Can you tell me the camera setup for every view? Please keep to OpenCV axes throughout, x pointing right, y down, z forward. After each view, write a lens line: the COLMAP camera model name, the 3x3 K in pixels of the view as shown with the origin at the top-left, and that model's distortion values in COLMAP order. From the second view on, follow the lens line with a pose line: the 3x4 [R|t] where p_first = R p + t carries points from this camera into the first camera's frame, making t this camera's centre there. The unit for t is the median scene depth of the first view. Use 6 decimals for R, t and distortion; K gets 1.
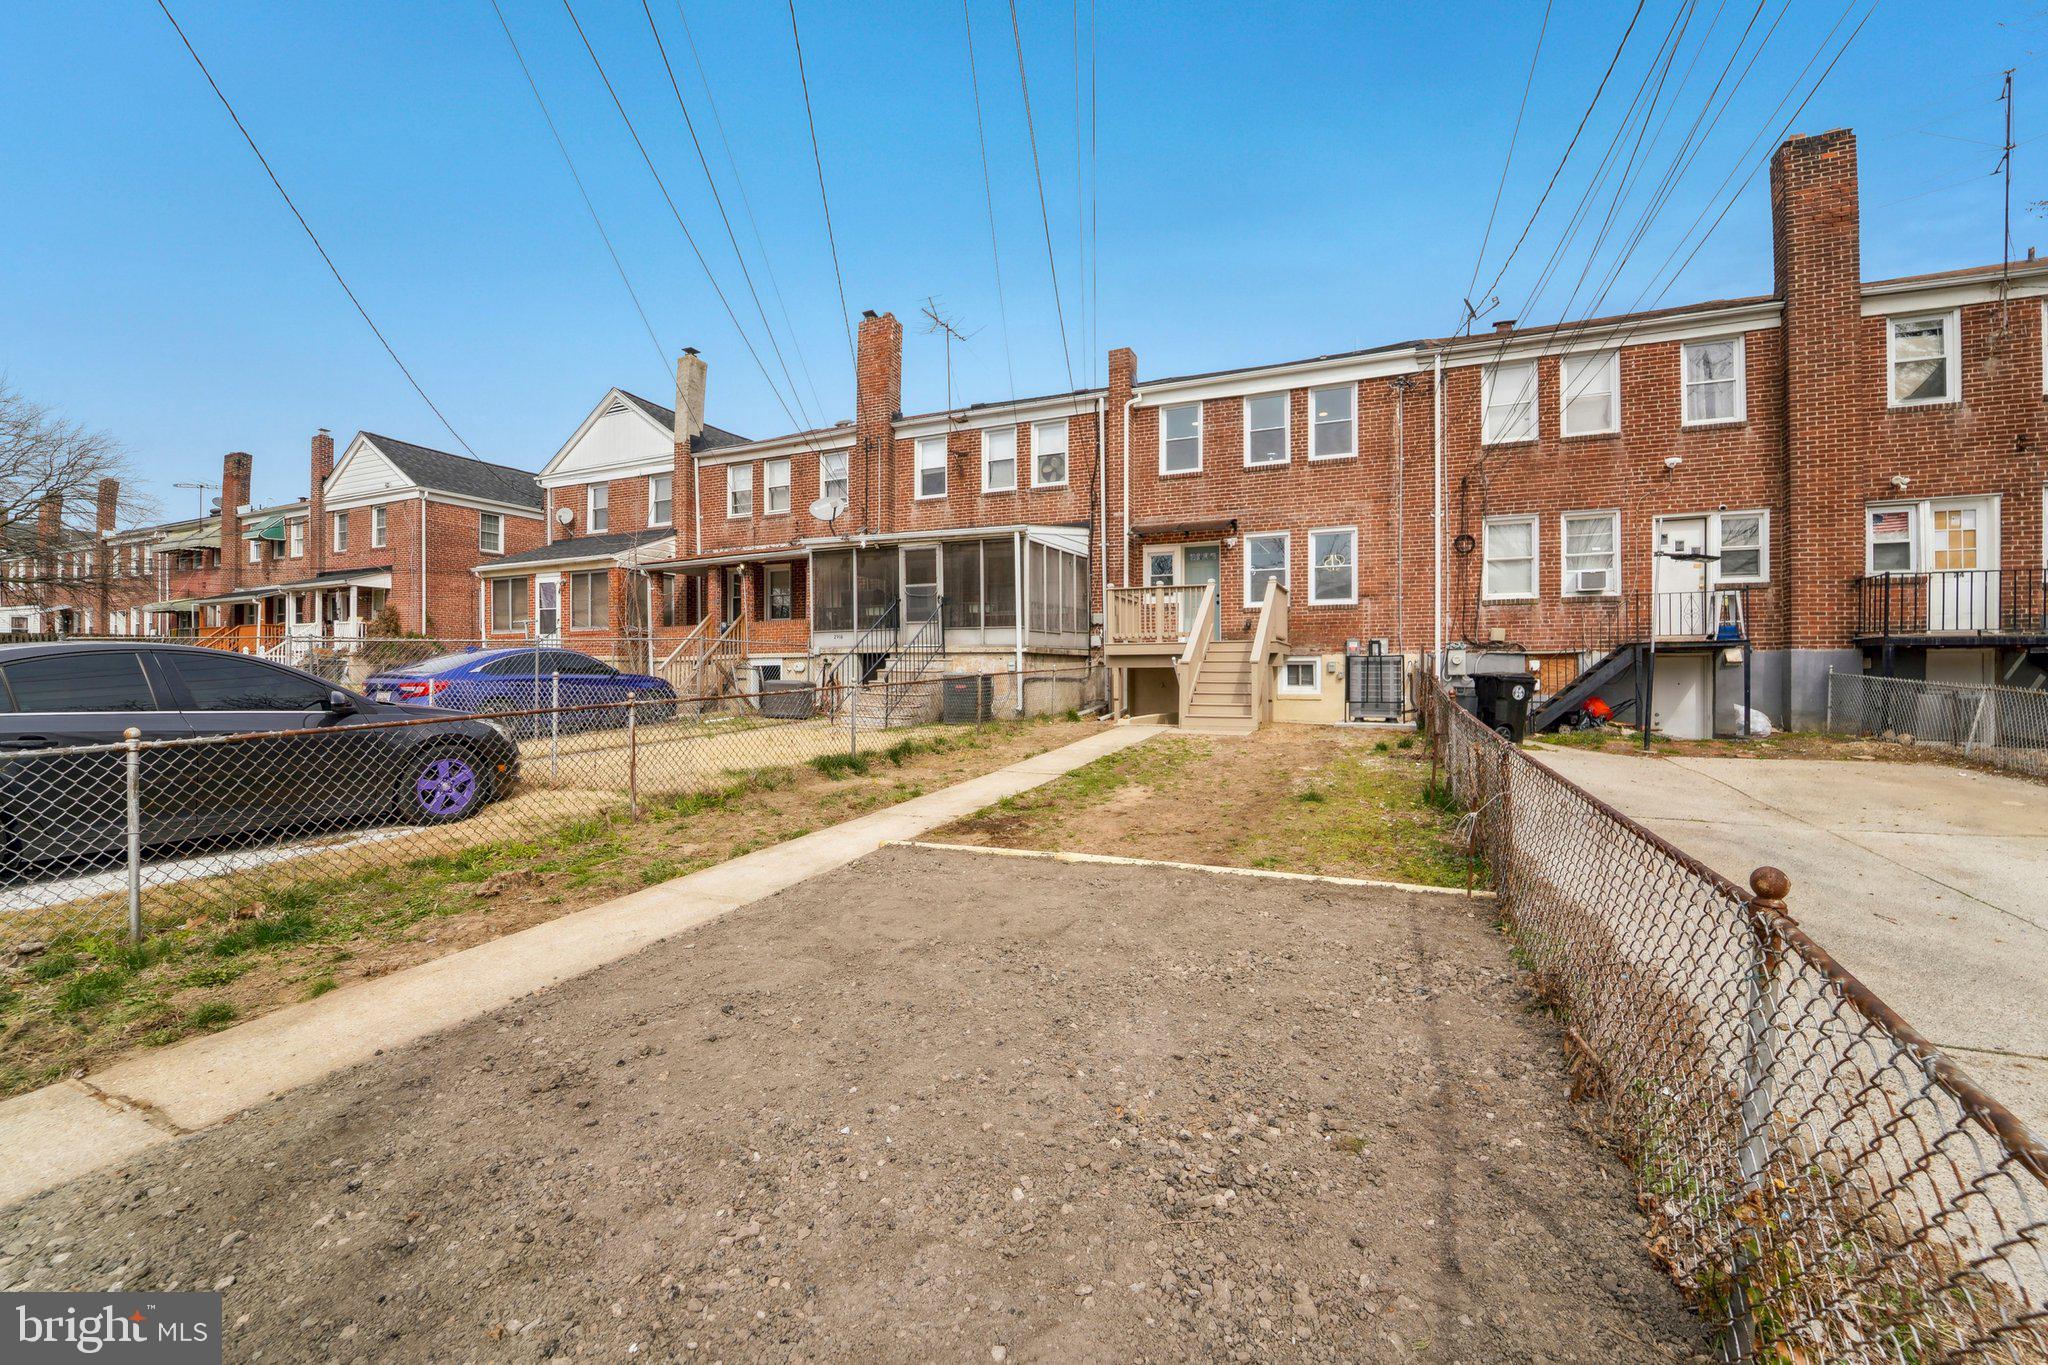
lens RADIAL K [[844.3, 0, 1035.7], [0, 844.3, 678.0], [0, 0, 1]] dist [-0.022759, 0.000201]
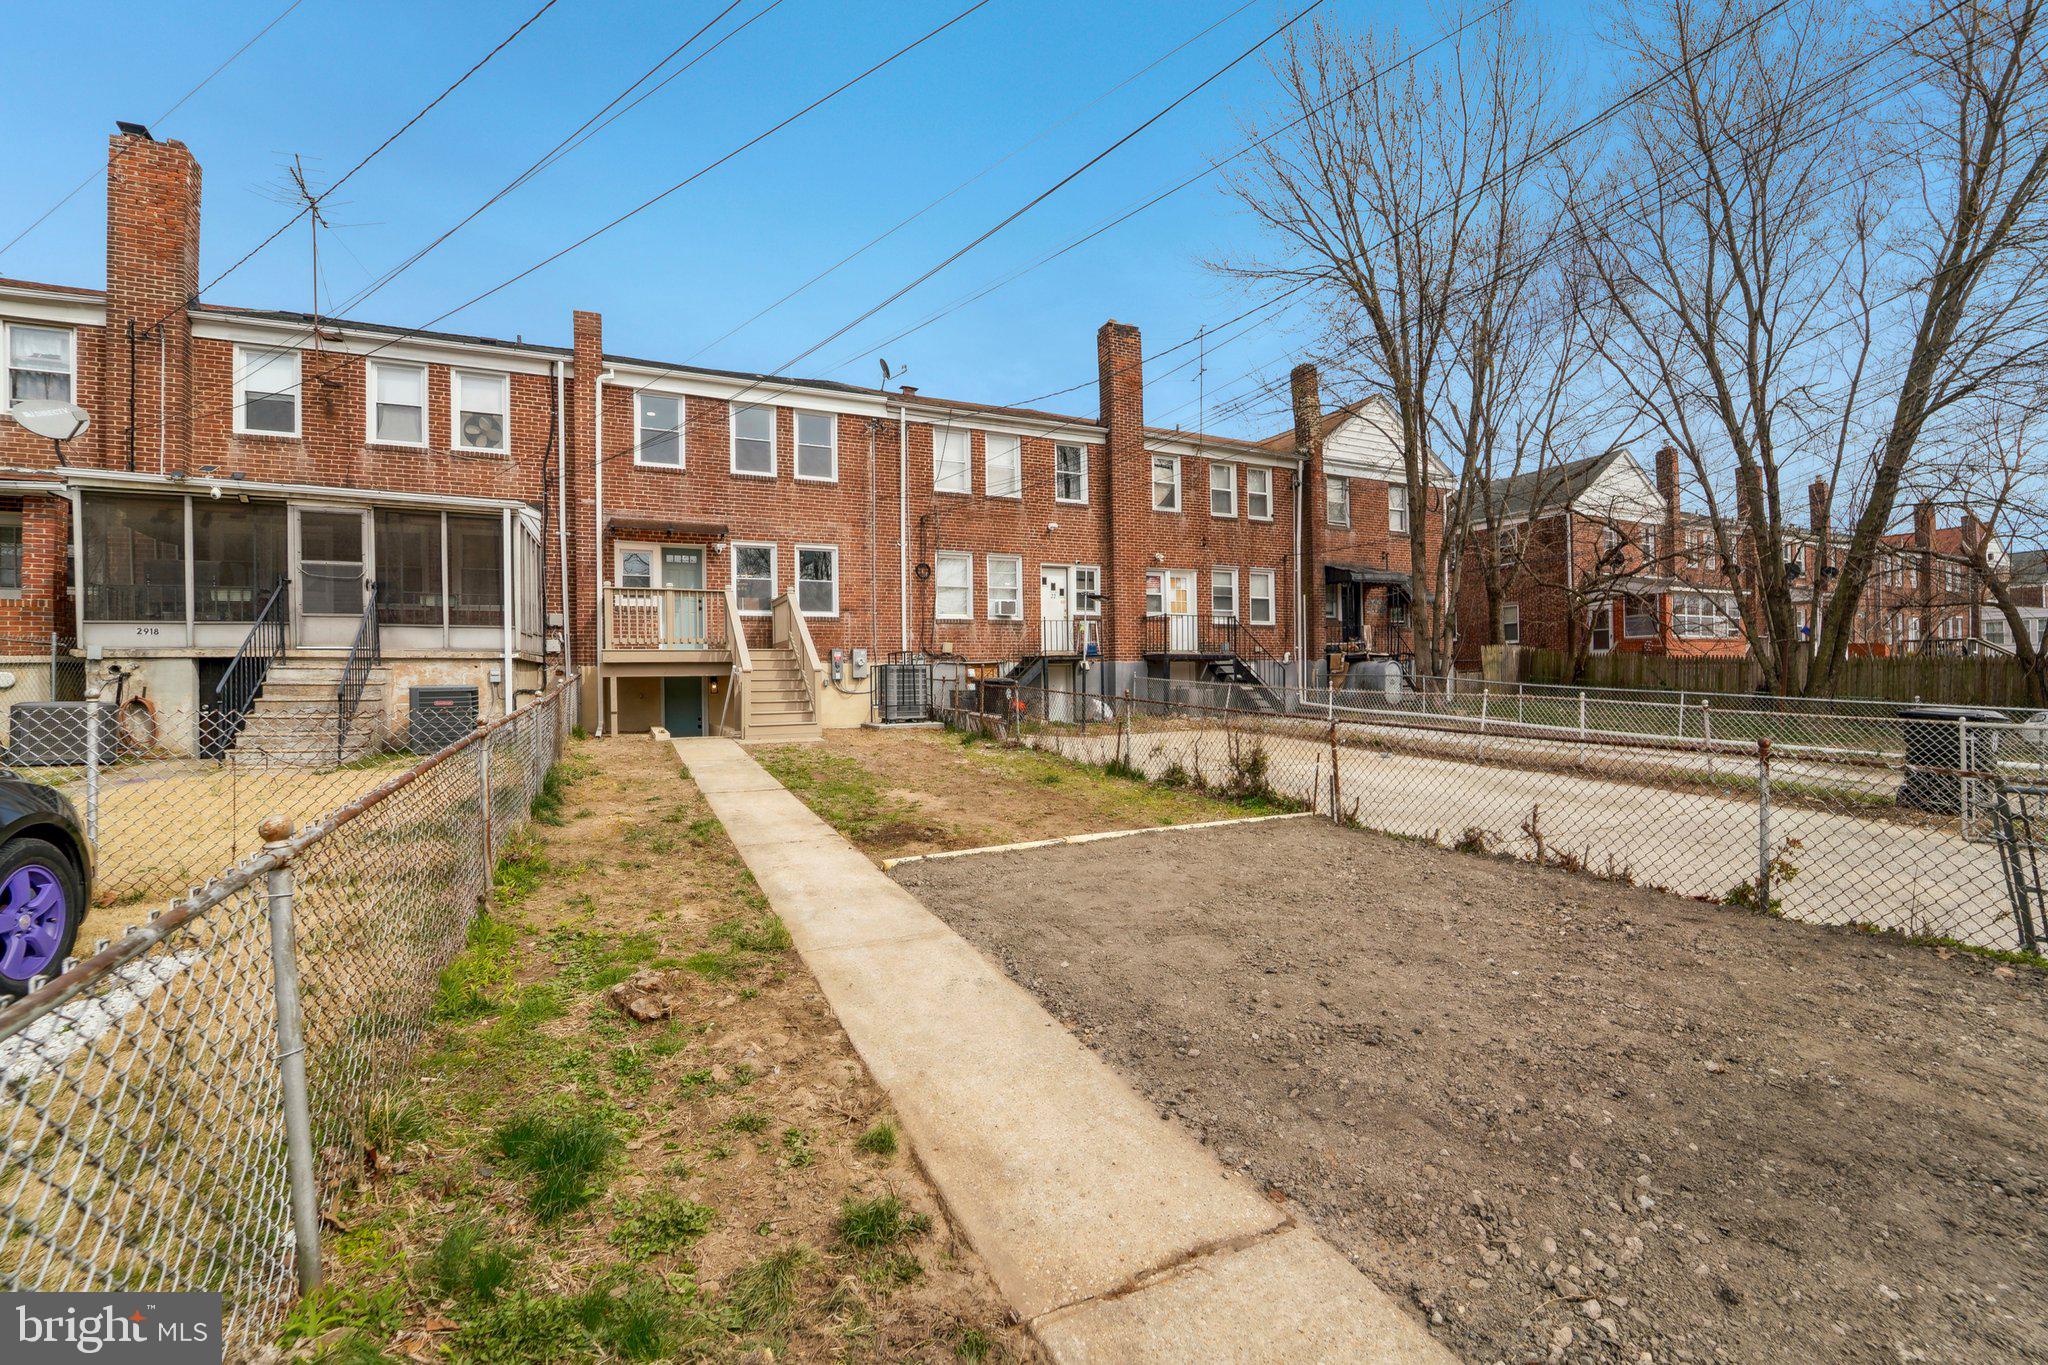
lens RADIAL K [[844.3, 0, 1035.7], [0, 844.3, 678.0], [0, 0, 1]] dist [-0.022759, 0.000201]
pose [[0.647721, -0.007815, 0.761838, -0.281758], [0.015403, 0.999877, -0.002840, -0.001833], [-0.761722, 0.013574, 0.647762, 0.095188]]
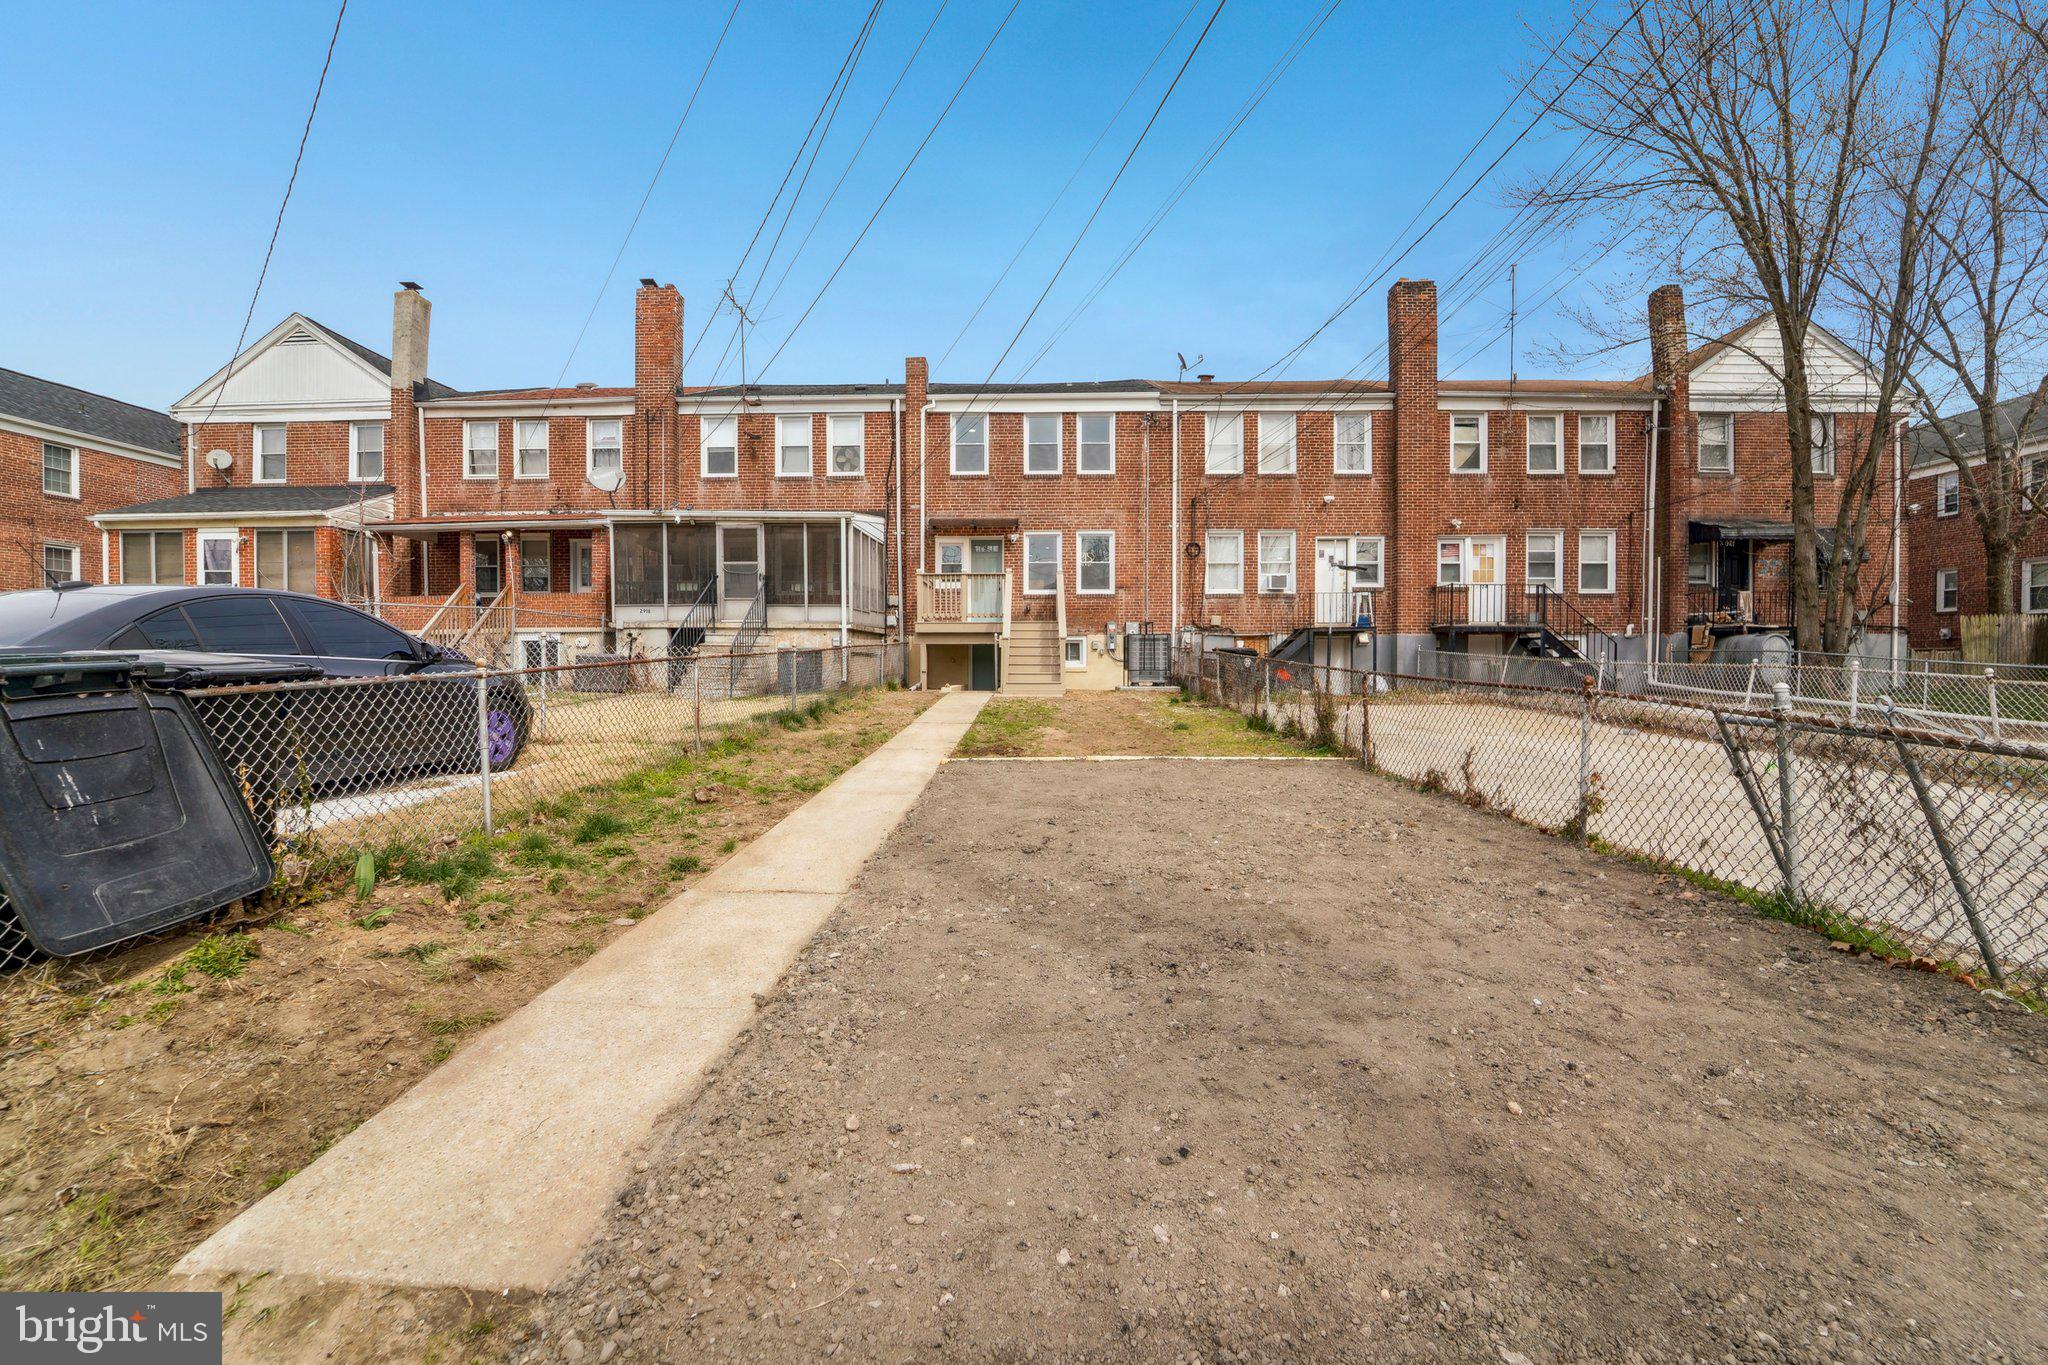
lens RADIAL K [[844.3, 0, 1035.7], [0, 844.3, 678.0], [0, 0, 1]] dist [-0.022759, 0.000201]
pose [[0.921832, -0.006511, 0.387535, -0.200546], [0.001132, 0.999900, 0.014105, 0.017254], [-0.387588, -0.012564, 0.921747, -0.095298]]
